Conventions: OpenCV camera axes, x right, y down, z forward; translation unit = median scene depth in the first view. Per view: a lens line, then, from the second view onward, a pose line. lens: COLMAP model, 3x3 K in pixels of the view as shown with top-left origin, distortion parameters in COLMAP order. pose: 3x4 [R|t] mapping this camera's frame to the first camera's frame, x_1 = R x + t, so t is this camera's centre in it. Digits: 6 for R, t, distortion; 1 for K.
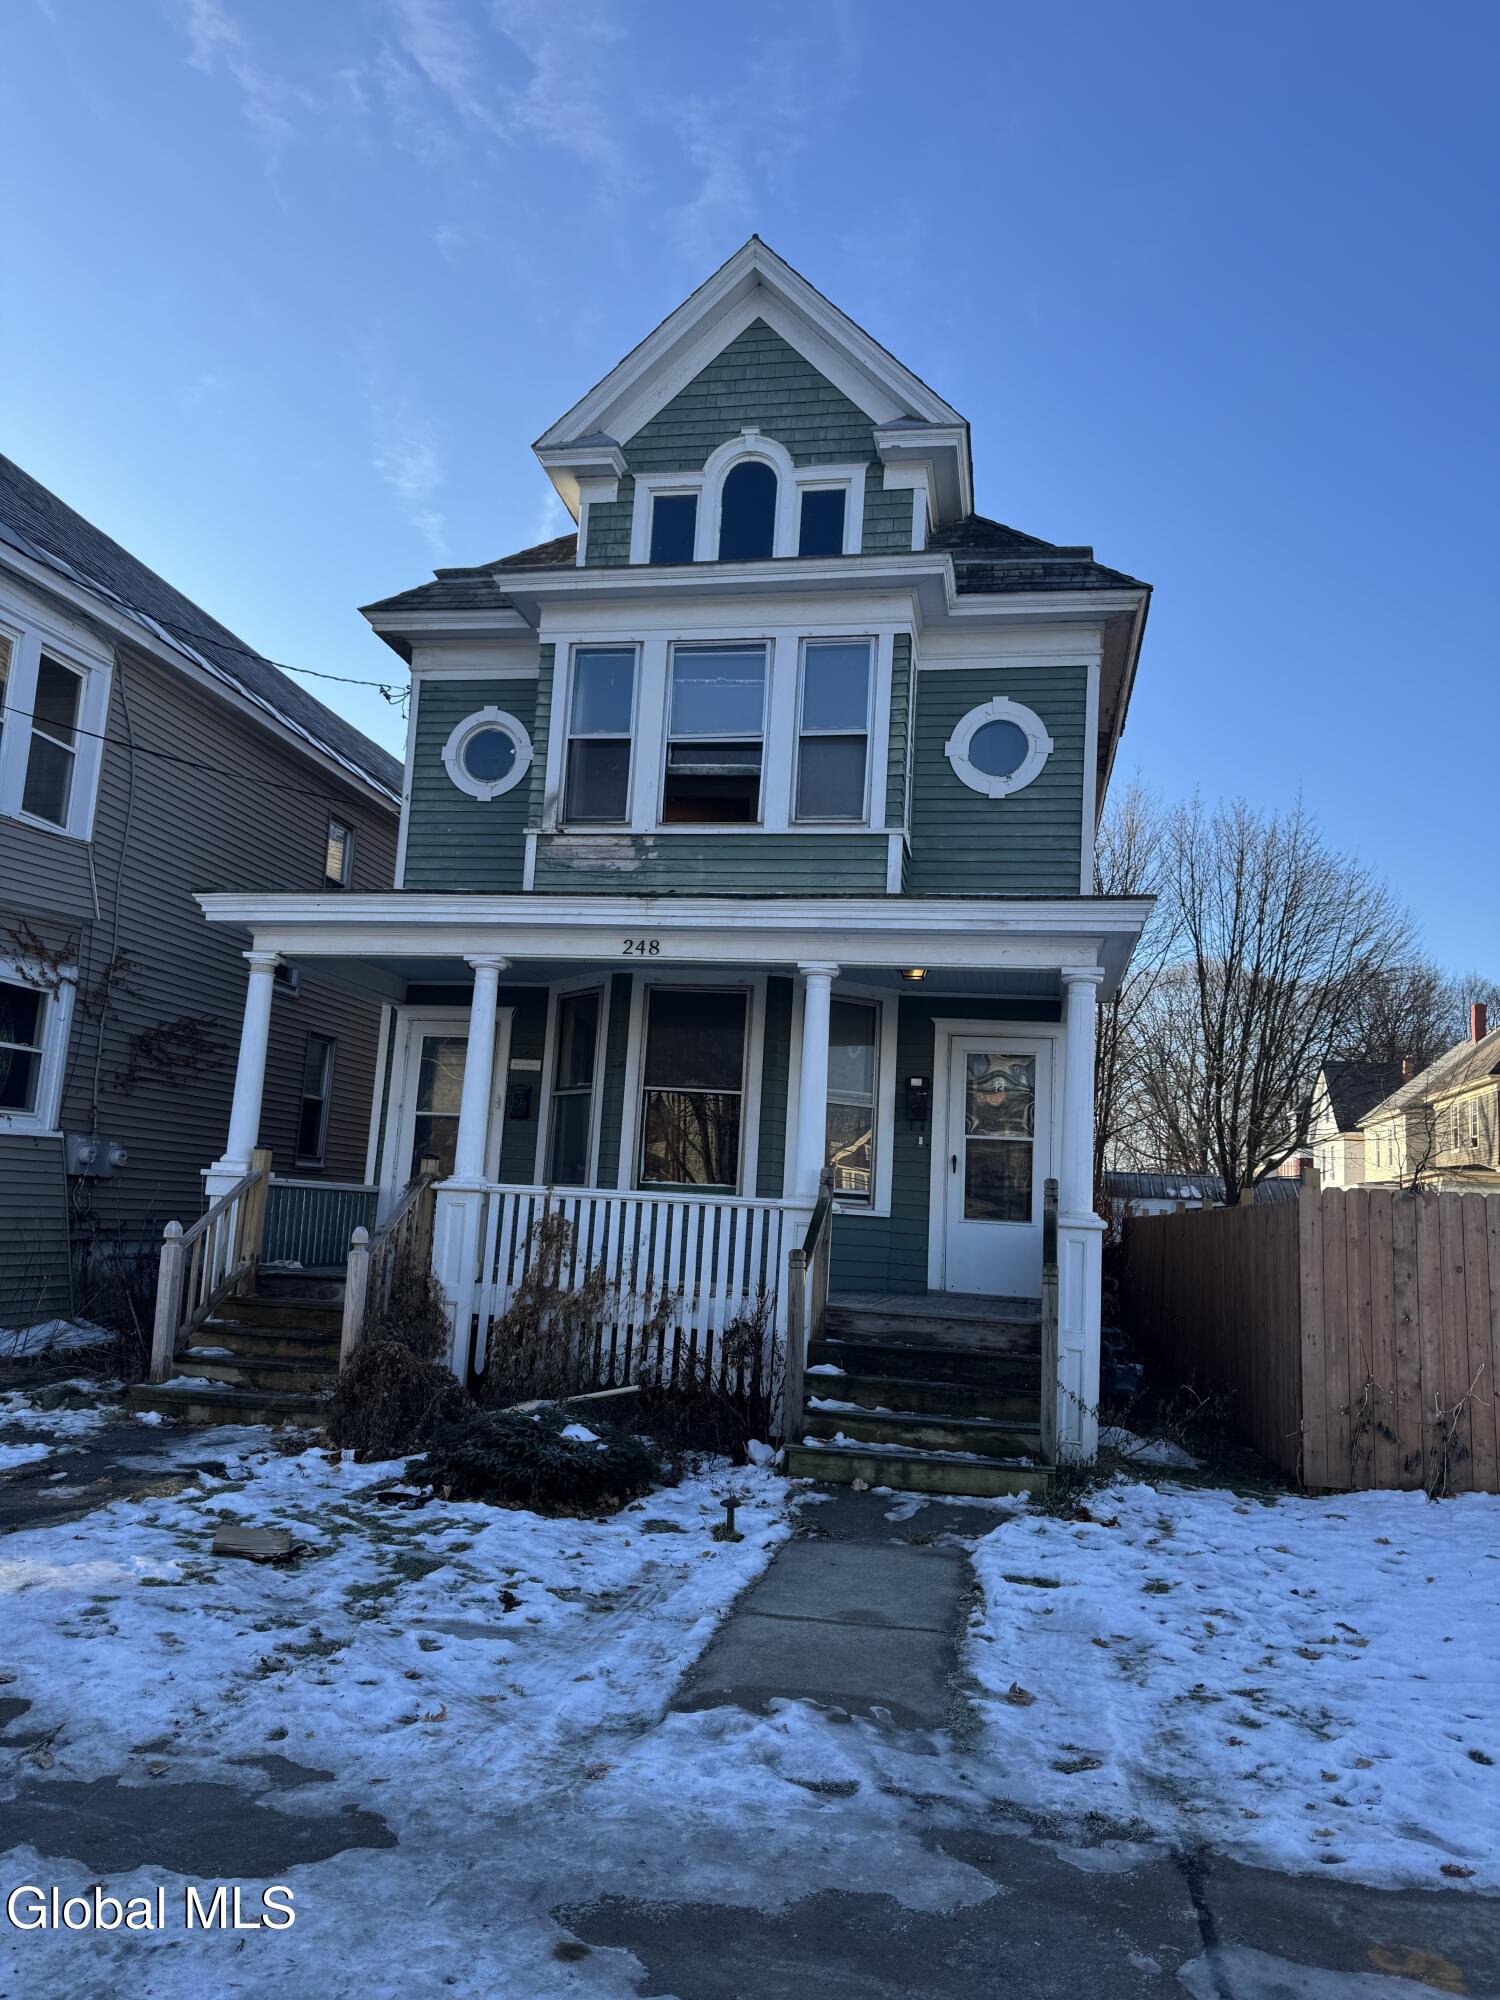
lens RADIAL K [[1419.2, 0, 730.7], [0, 1419.2, 1012.7], [0, 0, 1]] dist [0.047847, -0.051394]
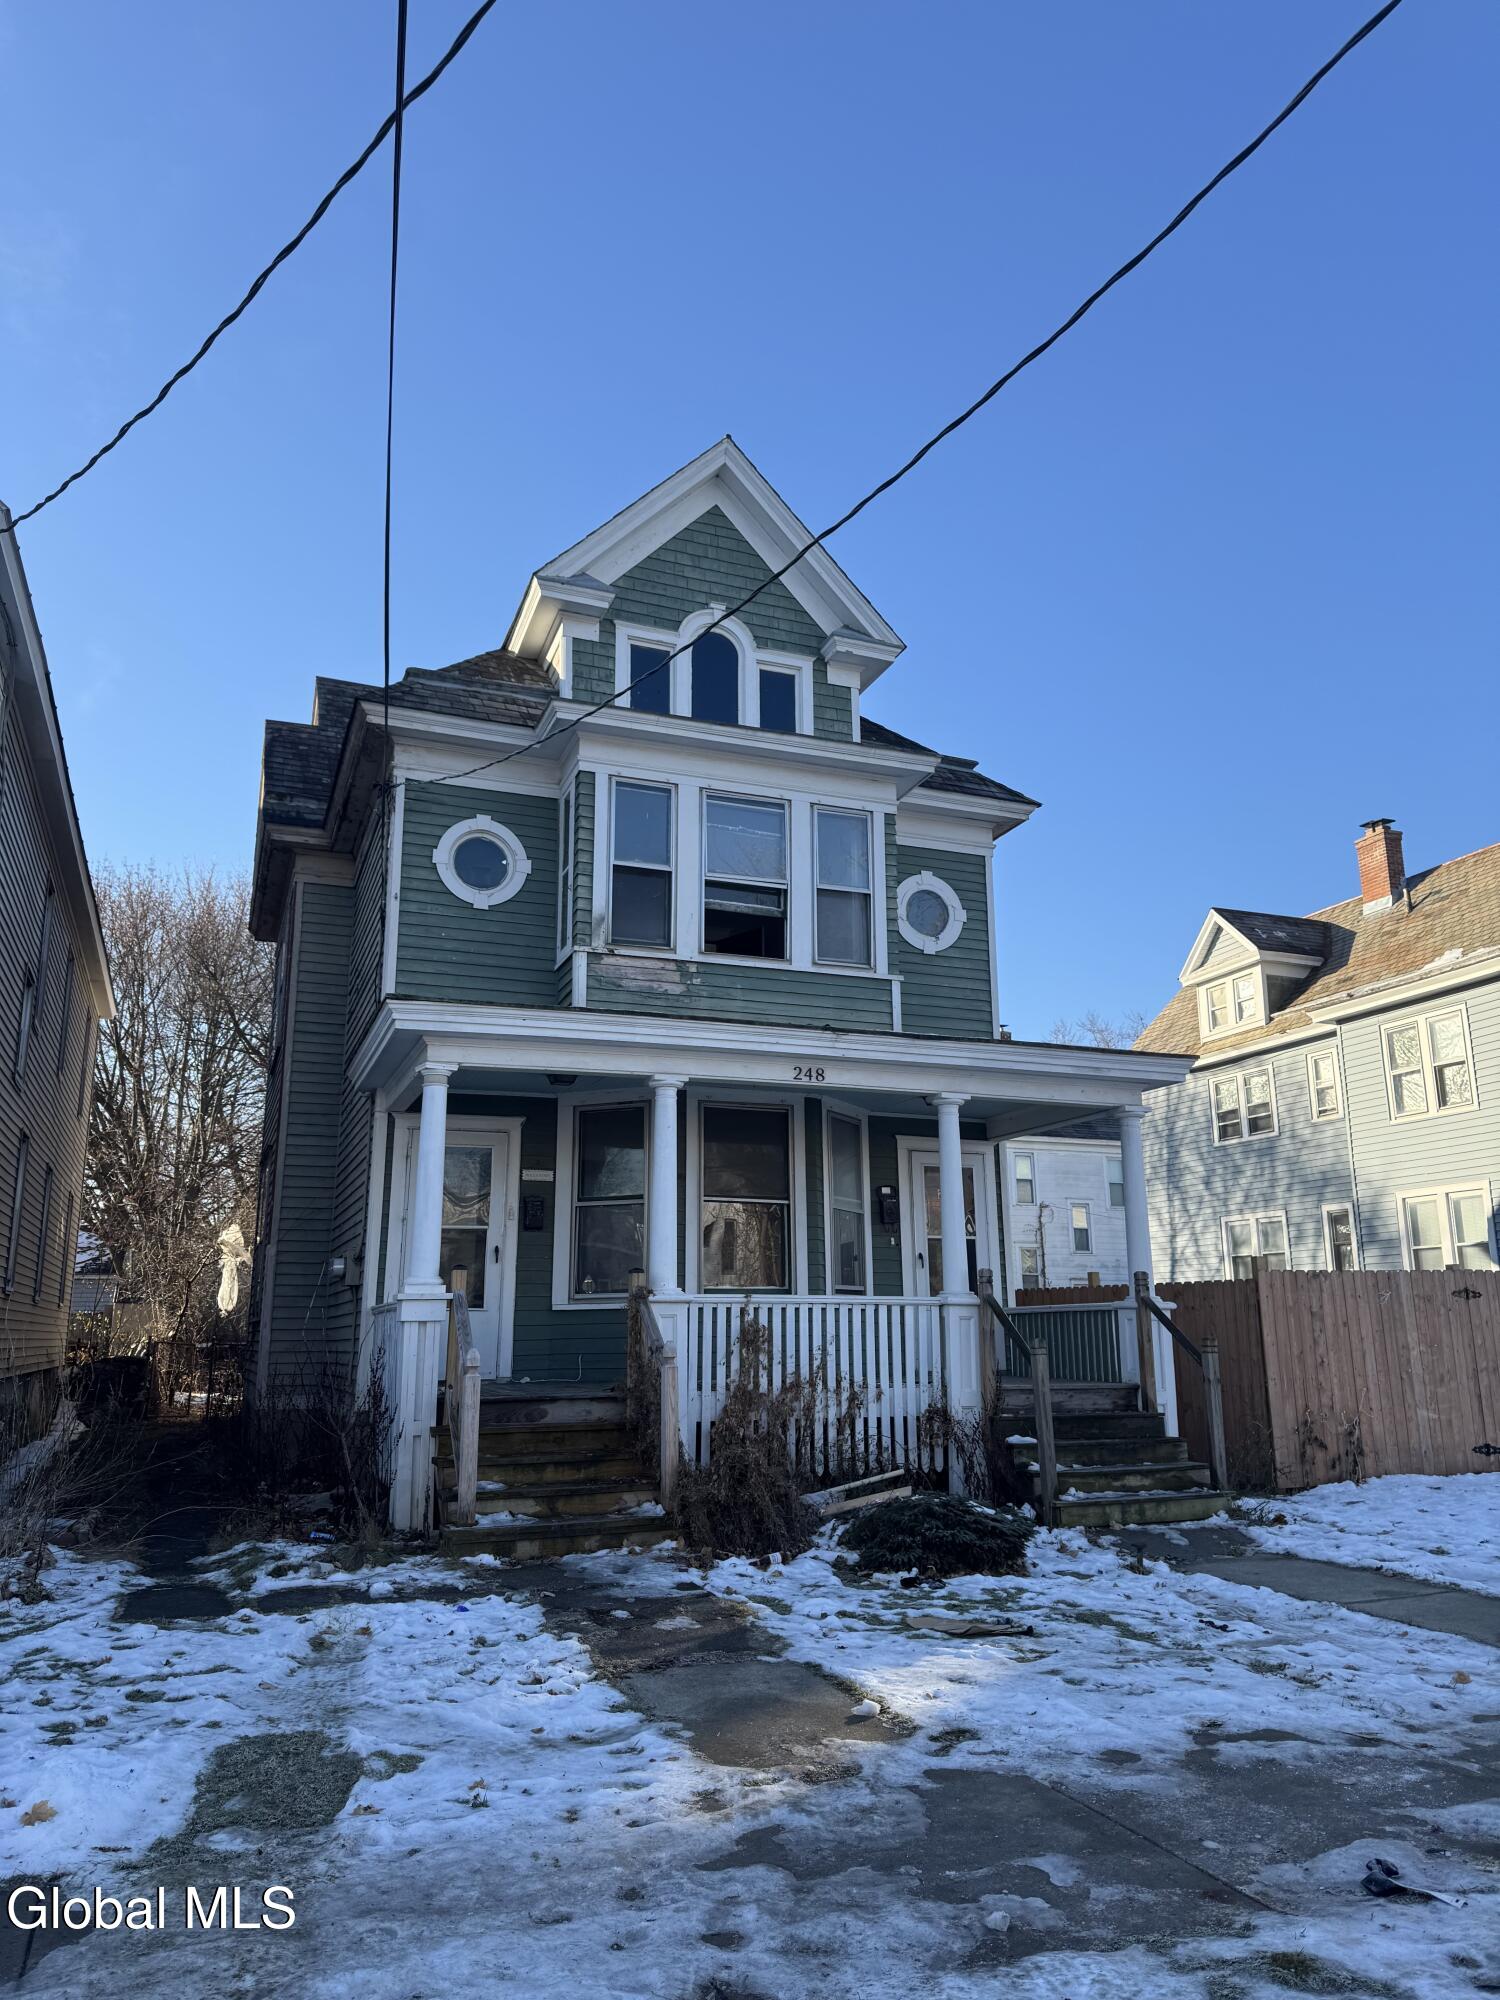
lens RADIAL K [[1419.2, 0, 751.0], [0, 1419.2, 989.0], [0, 0, 1]] dist [0.047847, -0.051394]
pose [[0.842344, 0.068557, 0.534561, -0.593381], [-0.027330, 0.996034, -0.084675, -0.014279], [-0.538246, 0.056716, 0.840877, 0.065450]]
